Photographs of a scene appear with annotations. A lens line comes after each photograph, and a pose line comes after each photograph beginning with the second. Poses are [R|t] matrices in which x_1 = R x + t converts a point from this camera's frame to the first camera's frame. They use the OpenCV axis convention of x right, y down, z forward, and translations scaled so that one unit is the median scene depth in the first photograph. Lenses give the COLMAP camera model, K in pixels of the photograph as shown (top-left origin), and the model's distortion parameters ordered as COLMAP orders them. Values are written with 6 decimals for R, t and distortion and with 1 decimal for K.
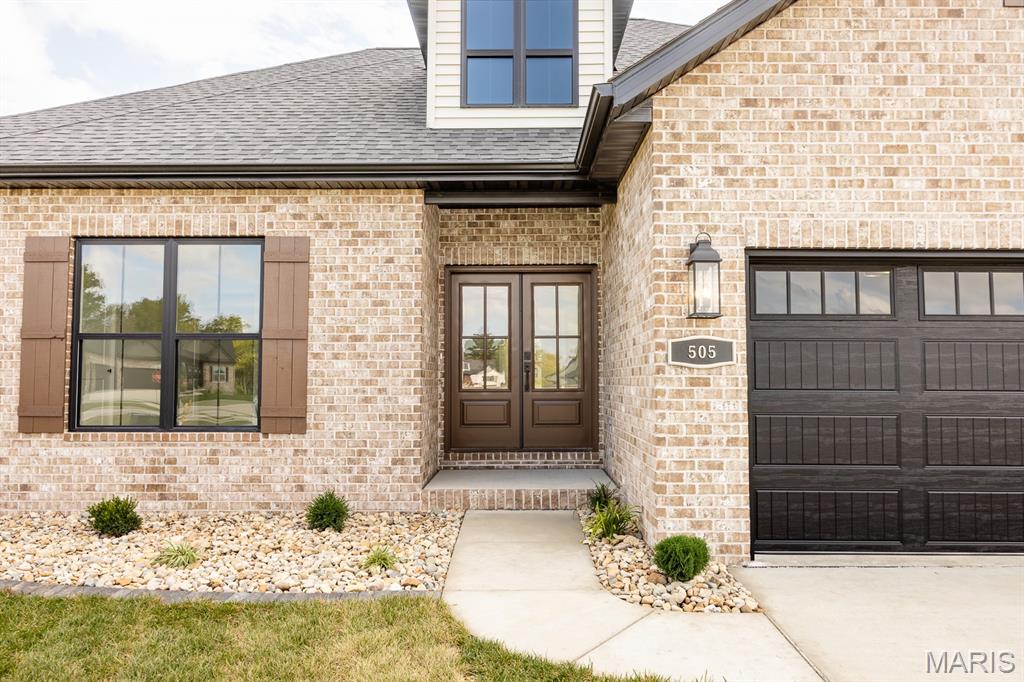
lens RADIAL K [[777.9, 0, 511.6], [0, 777.9, 327.4], [0, 0, 1]] dist [-0.001791, -0.000867]
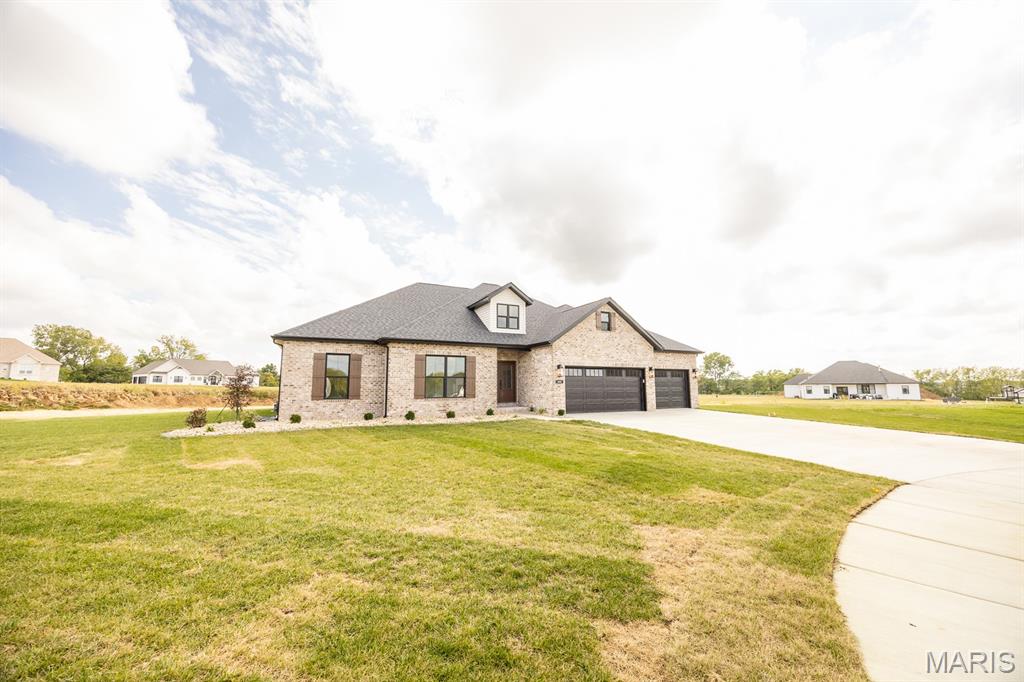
lens RADIAL K [[393.6, 0, 504.9], [0, 393.6, 341.4], [0, 0, 1]] dist [-0.000736, -0.000053]
pose [[0.888848, 0.048087, 0.455672, -1.371848], [-0.025353, 0.998116, -0.055876, -0.089906], [-0.457500, 0.038112, 0.888392, -1.401080]]
